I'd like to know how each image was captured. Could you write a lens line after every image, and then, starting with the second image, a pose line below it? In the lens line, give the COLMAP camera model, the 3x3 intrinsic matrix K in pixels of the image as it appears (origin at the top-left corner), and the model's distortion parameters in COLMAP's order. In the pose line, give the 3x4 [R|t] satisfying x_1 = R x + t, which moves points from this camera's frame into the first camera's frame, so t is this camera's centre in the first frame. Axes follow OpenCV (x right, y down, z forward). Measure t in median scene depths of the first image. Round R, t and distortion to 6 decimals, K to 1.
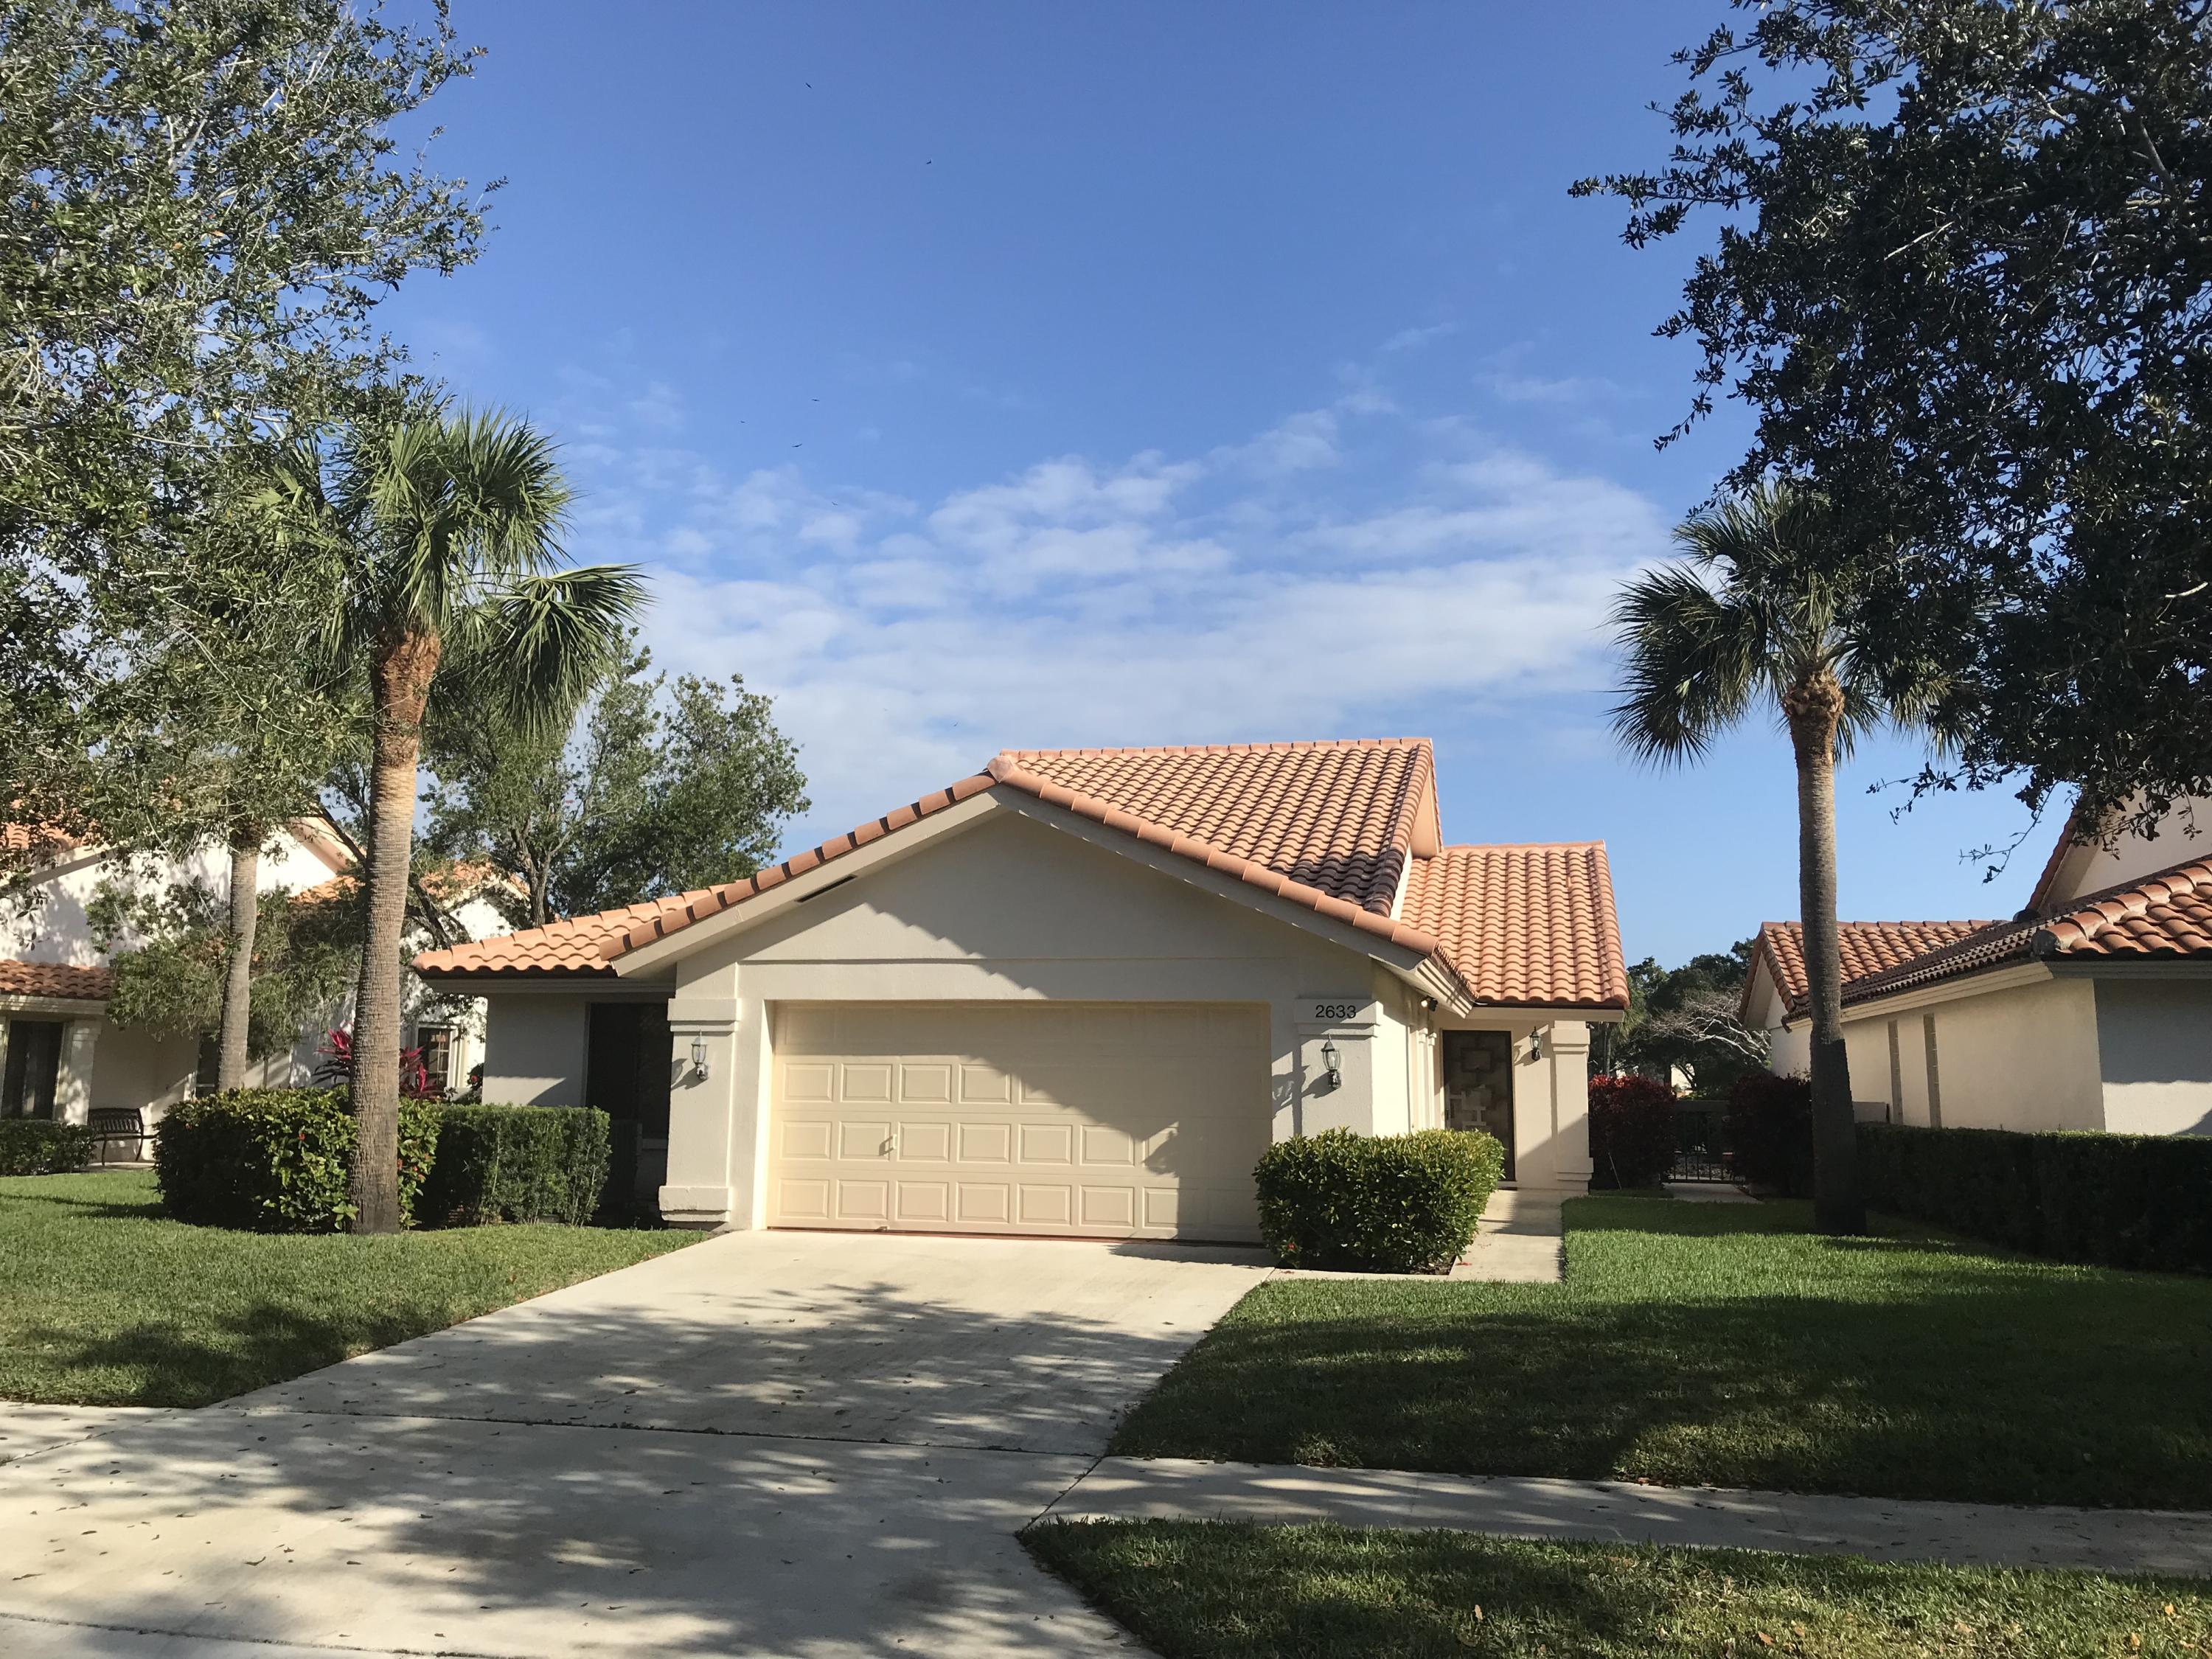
lens RADIAL K [[1723.2, 0, 1101.6], [0, 1723.2, 790.8], [0, 0, 1]] dist [0.063360, -0.004729]
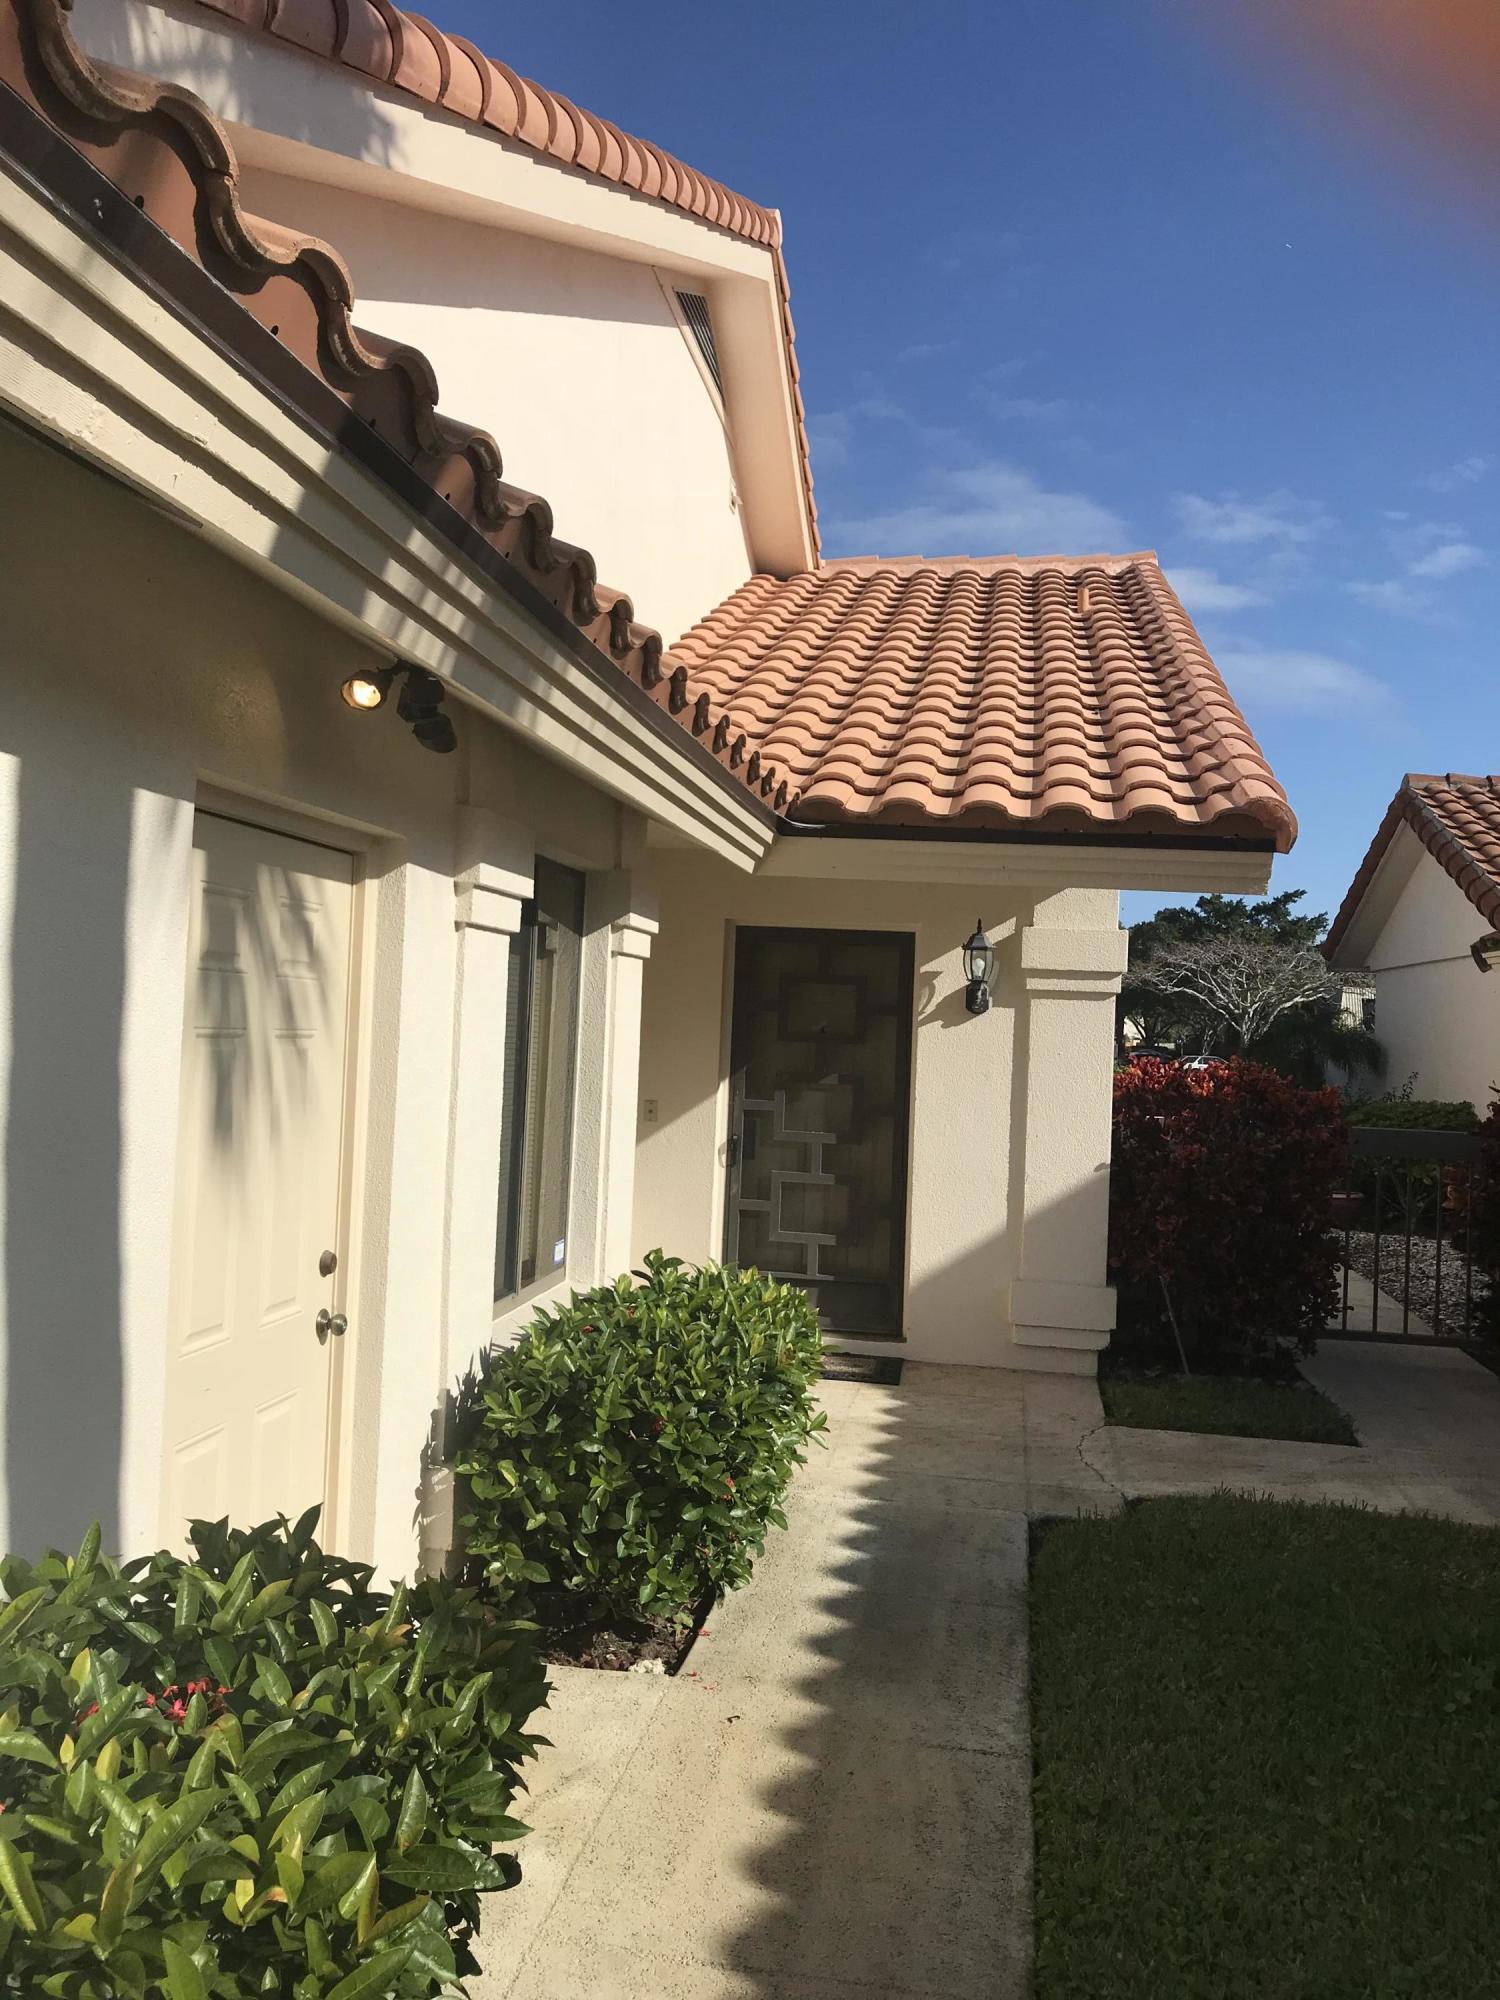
lens RADIAL K [[1636.7, 0, 750.0], [0, 1636.7, 937.6], [0, 0, 1]] dist [0.152779, 0.000732]
pose [[0.995199, 0.030796, 0.092897, 0.260219], [-0.041350, 0.992629, 0.113922, 0.156037], [-0.088704, -0.117217, 0.989137, 1.013097]]
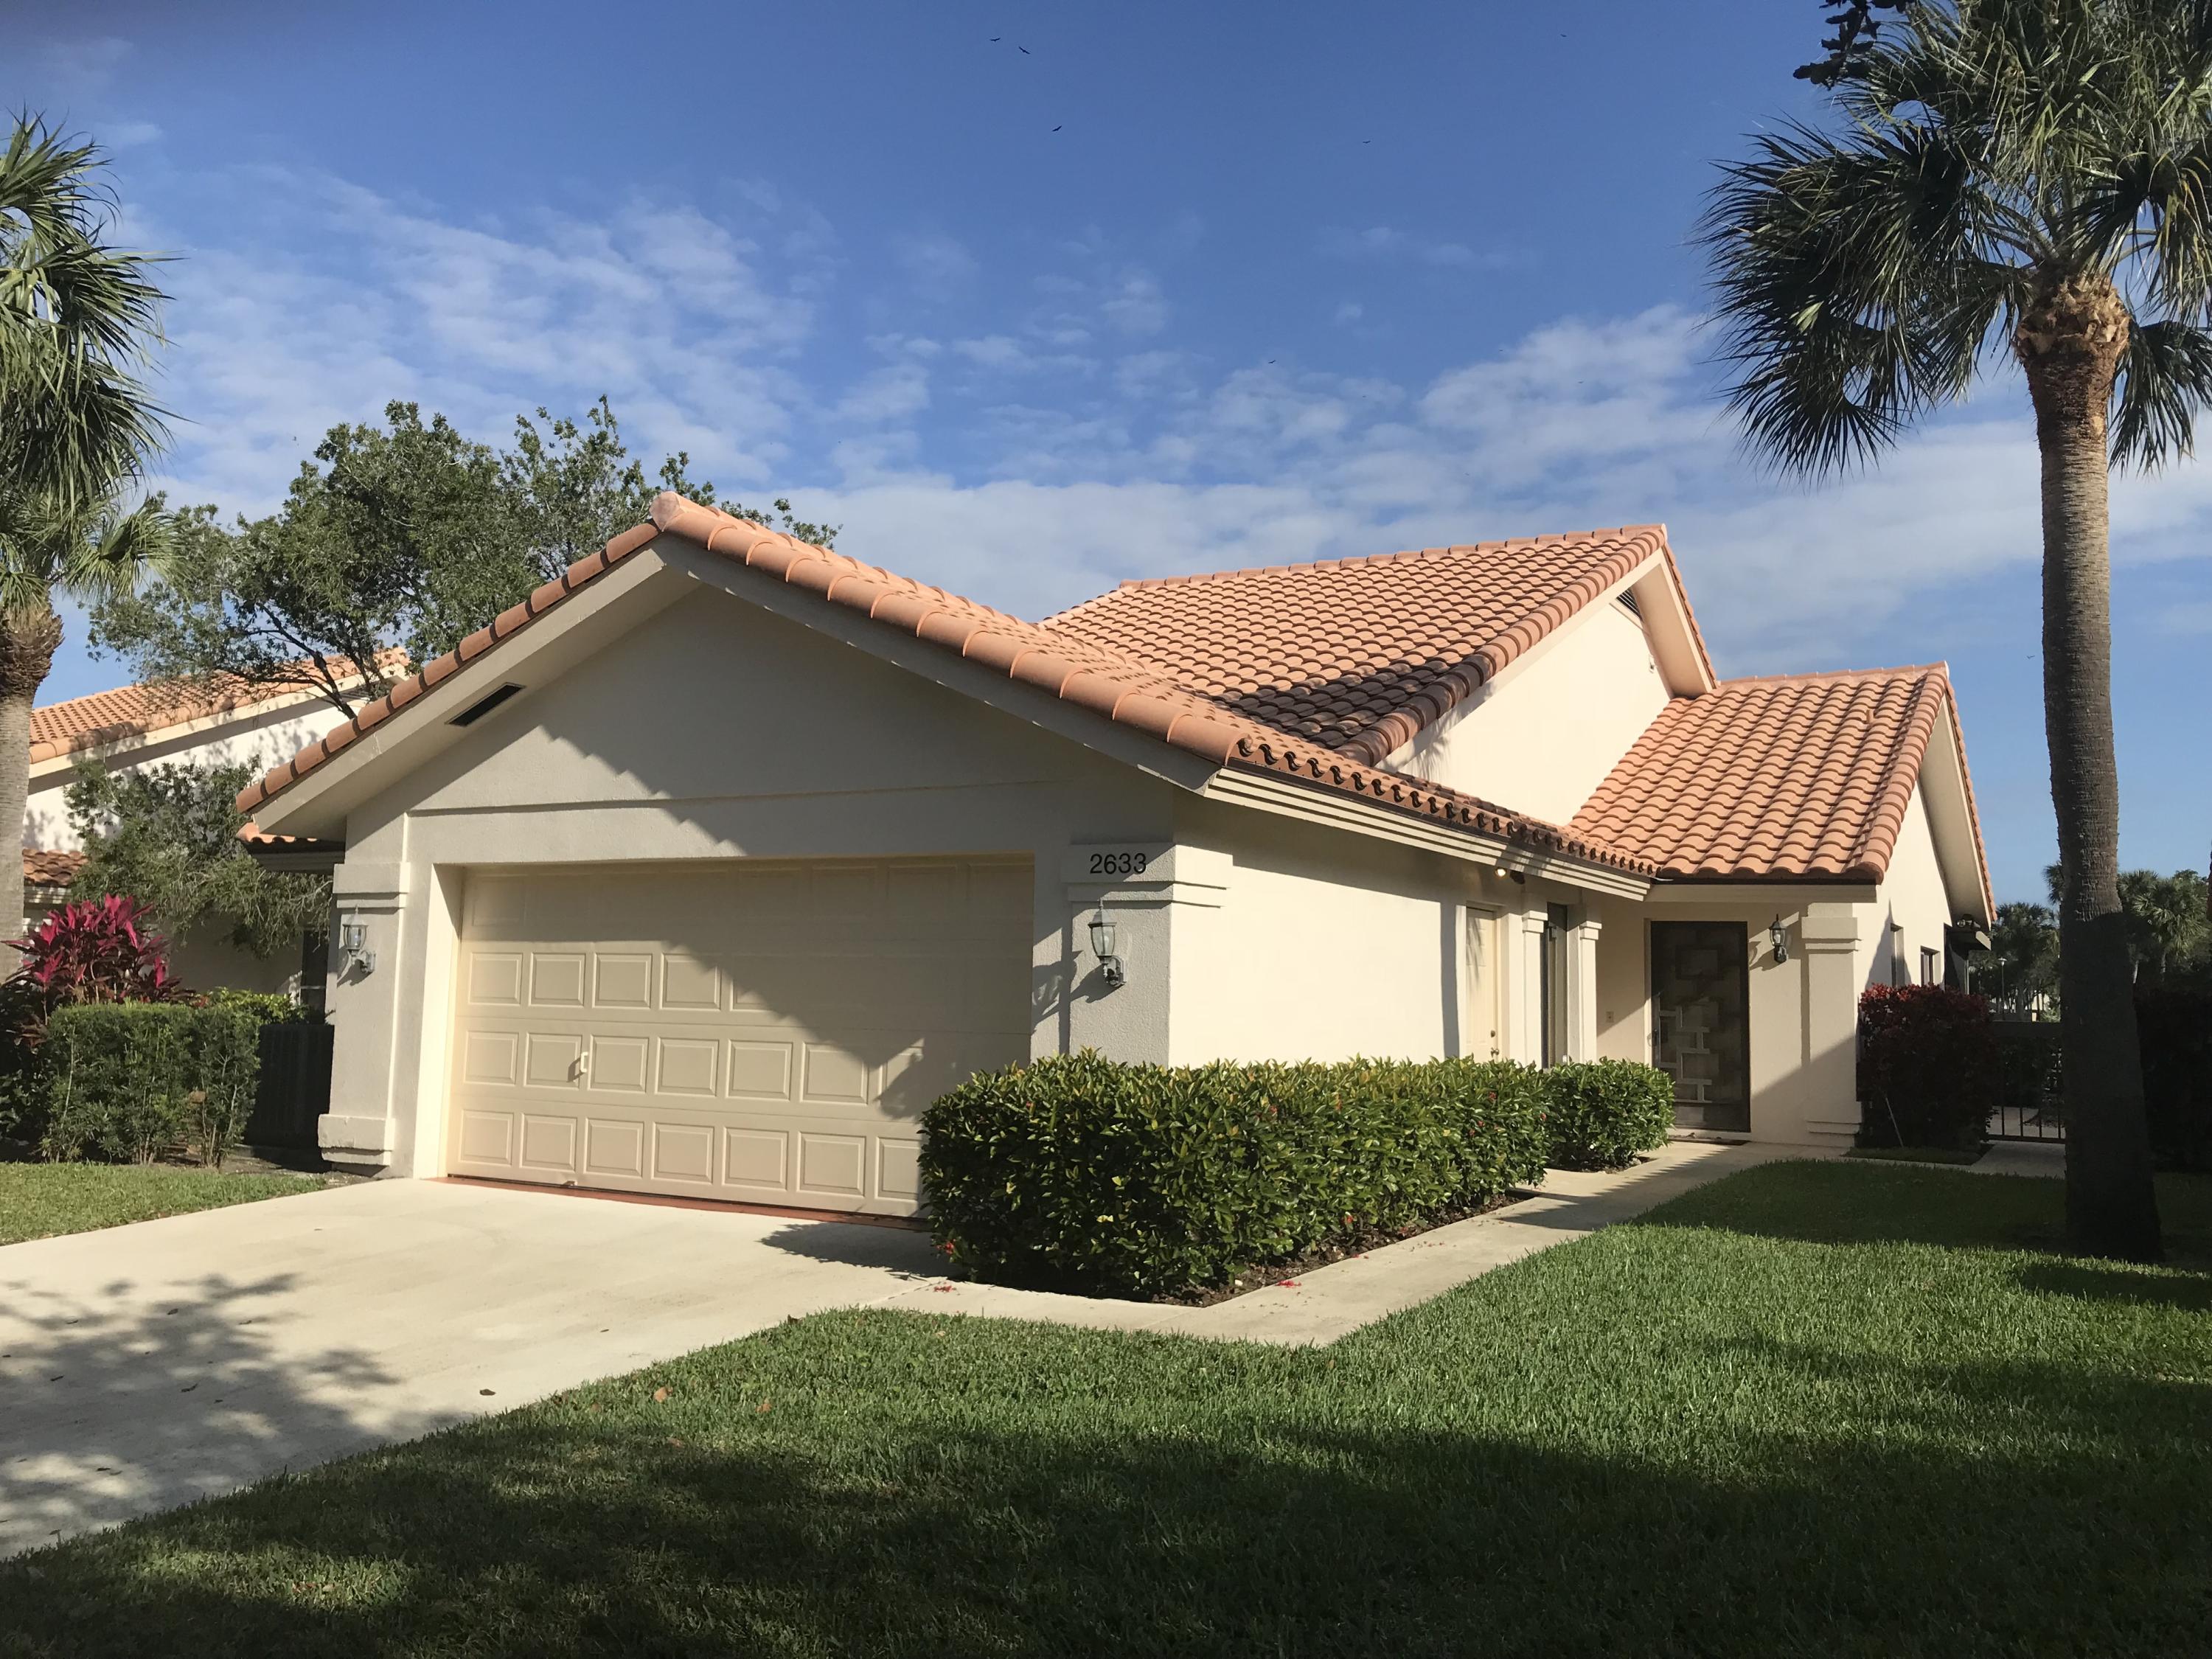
lens RADIAL K [[1784.8, 0, 1106.0], [0, 1784.8, 829.5], [0, 0, 1]] dist [0.001992, -0.000242]
pose [[0.963717, -0.018705, -0.266268, 0.275241], [0.037146, 0.997233, 0.064390, 0.068682], [0.264327, -0.071945, 0.961746, 0.359966]]
